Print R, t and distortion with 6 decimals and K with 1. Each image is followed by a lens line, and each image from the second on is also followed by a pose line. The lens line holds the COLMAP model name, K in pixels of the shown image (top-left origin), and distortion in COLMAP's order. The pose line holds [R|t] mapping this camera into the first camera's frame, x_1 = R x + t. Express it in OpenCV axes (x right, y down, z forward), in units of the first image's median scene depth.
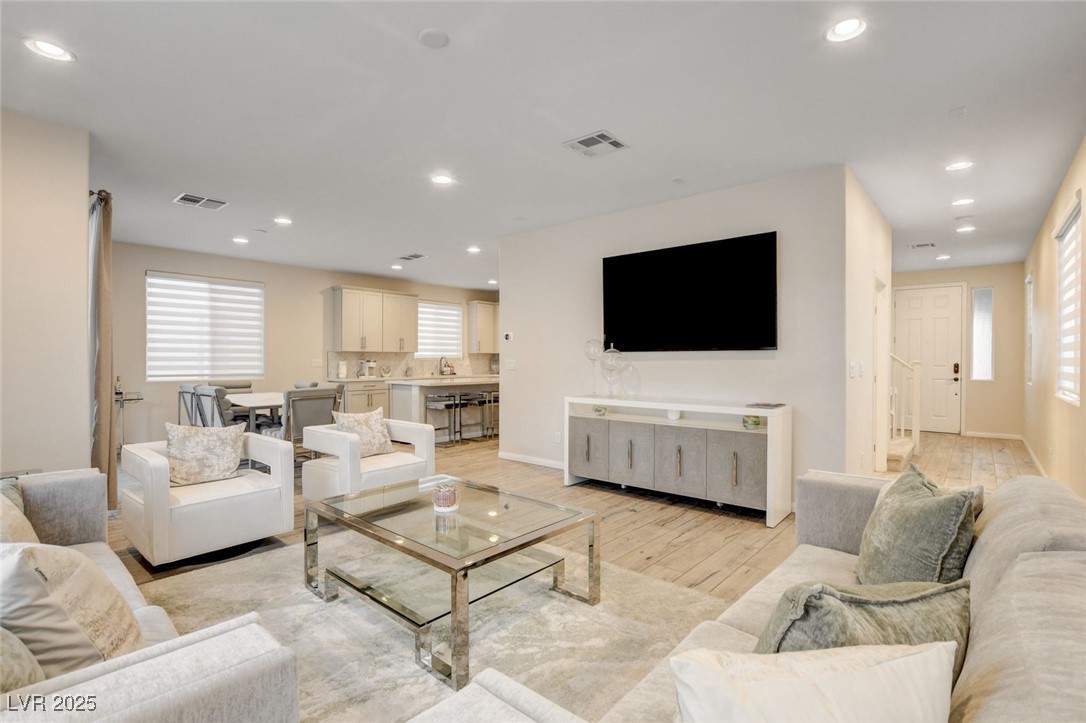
lens RADIAL K [[503.4, 0, 547.2], [0, 503.4, 361.8], [0, 0, 1]] dist [-0.024802, 0.000402]
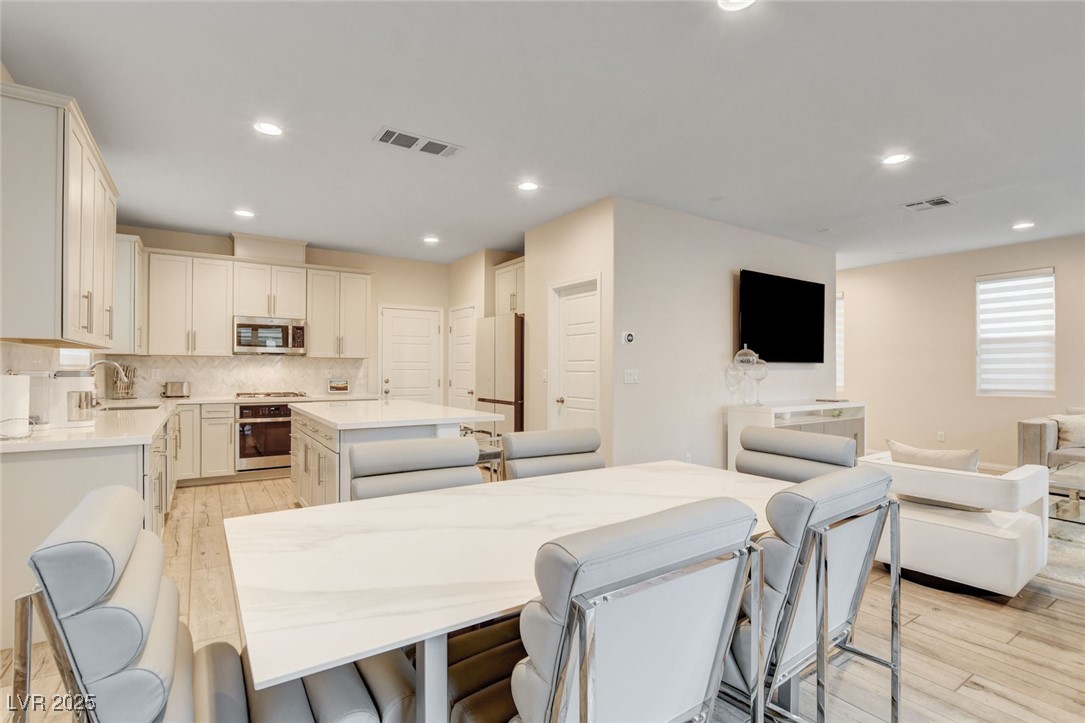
lens RADIAL K [[511.2, 0, 538.2], [0, 511.2, 370.3], [0, 0, 1]] dist [-0.026211, 0.001040]
pose [[0.275485, -0.002620, 0.961302, -0.686024], [0.002193, 0.999995, 0.002097, -0.004067], [-0.961303, 0.001530, 0.275489, 0.784964]]
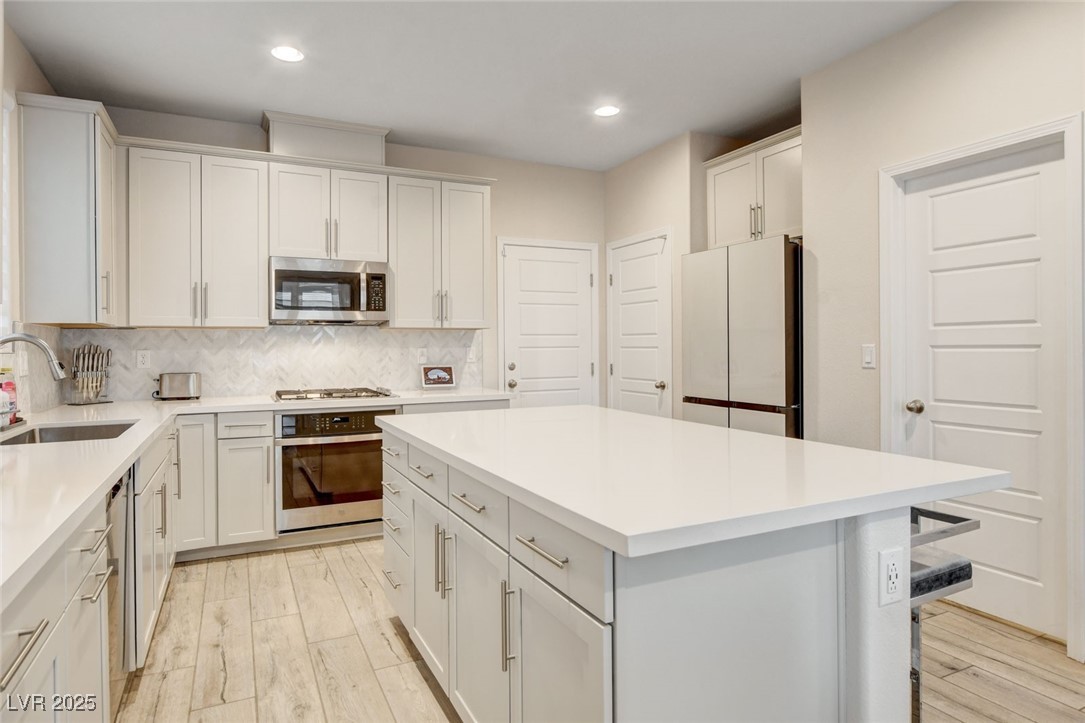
lens RADIAL K [[616.4, 0, 536.6], [0, 616.4, 349.6], [0, 0, 1]] dist [-0.023330, 0.000714]
pose [[0.398321, -0.009693, 0.917195, -0.470926], [0.013370, 0.999899, 0.004760, -0.004581], [-0.917149, 0.010367, 0.398410, 1.017575]]
